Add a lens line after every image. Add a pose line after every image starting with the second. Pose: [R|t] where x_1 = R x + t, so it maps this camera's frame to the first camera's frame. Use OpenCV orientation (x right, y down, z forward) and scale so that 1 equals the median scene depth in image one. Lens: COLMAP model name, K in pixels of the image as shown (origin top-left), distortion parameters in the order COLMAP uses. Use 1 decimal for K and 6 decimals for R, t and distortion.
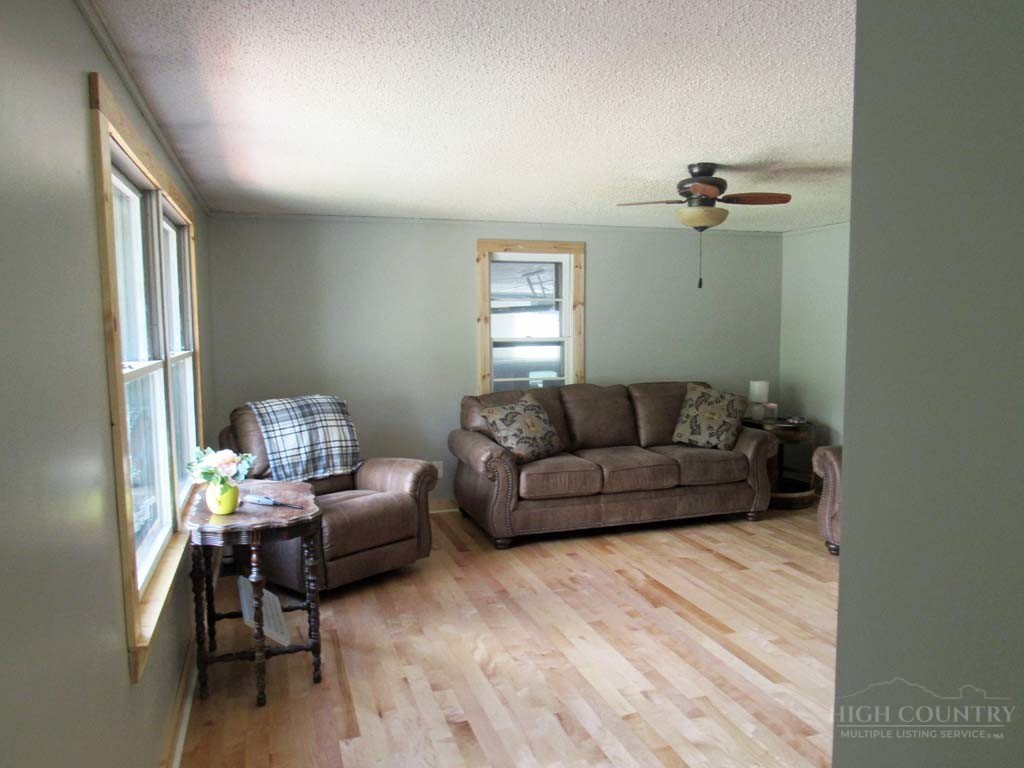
lens RADIAL K [[728.8, 0, 514.3], [0, 728.8, 384.1], [0, 0, 1]] dist [-0.020969, -0.001247]
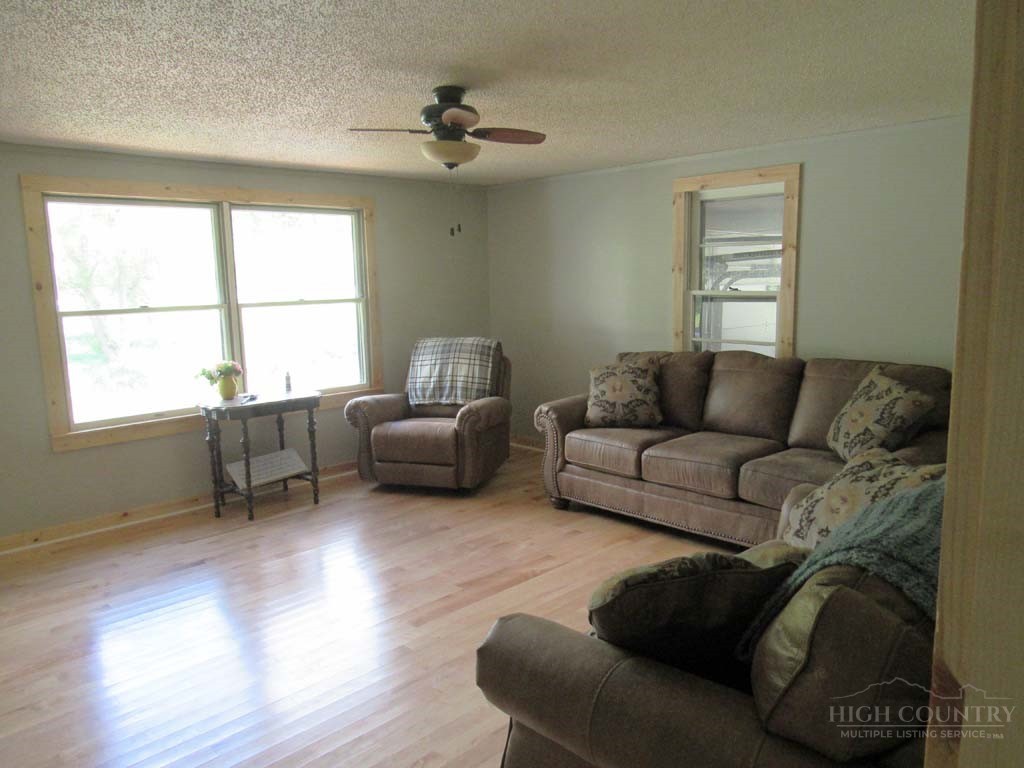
lens RADIAL K [[728.8, 0, 514.3], [0, 728.8, 384.1], [0, 0, 1]] dist [-0.020969, -0.001247]
pose [[0.444058, 0.126001, -0.887094, 0.743002], [-0.059078, 0.992026, 0.111332, -0.040981], [0.894048, 0.002970, 0.447961, 0.470594]]
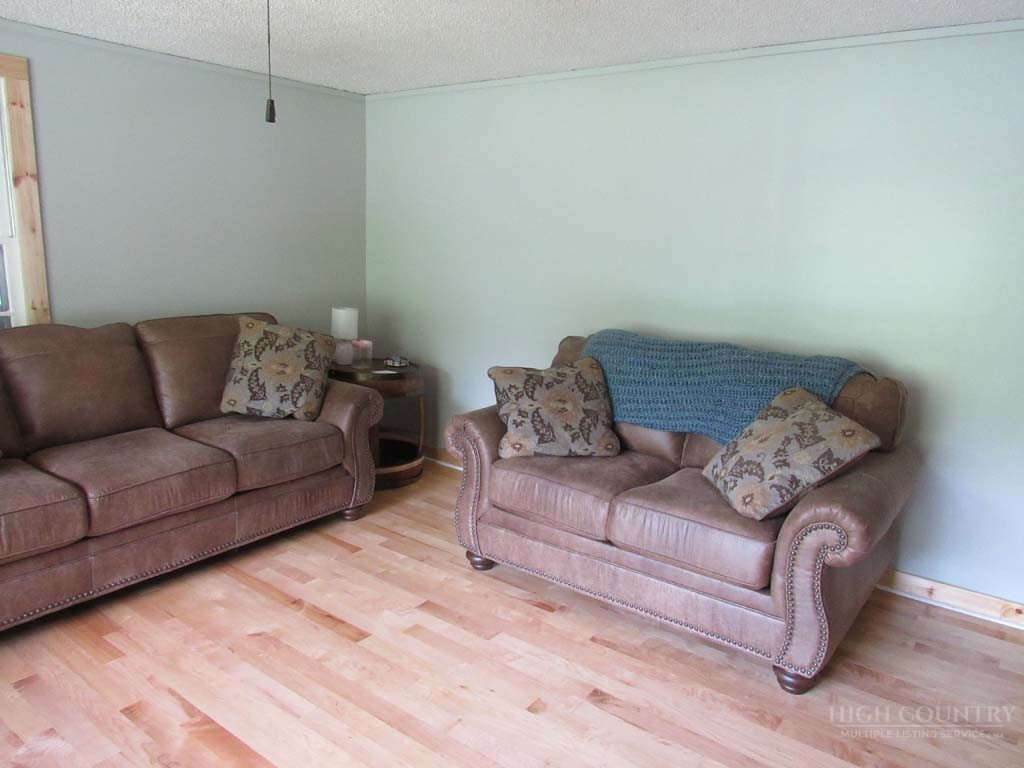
lens RADIAL K [[728.8, 0, 514.3], [0, 728.8, 384.1], [0, 0, 1]] dist [-0.020969, -0.001247]
pose [[0.822725, -0.082878, 0.562366, 0.084172], [0.011869, 0.991603, 0.128772, -0.023880], [-0.568316, -0.099269, 0.816800, 0.385756]]
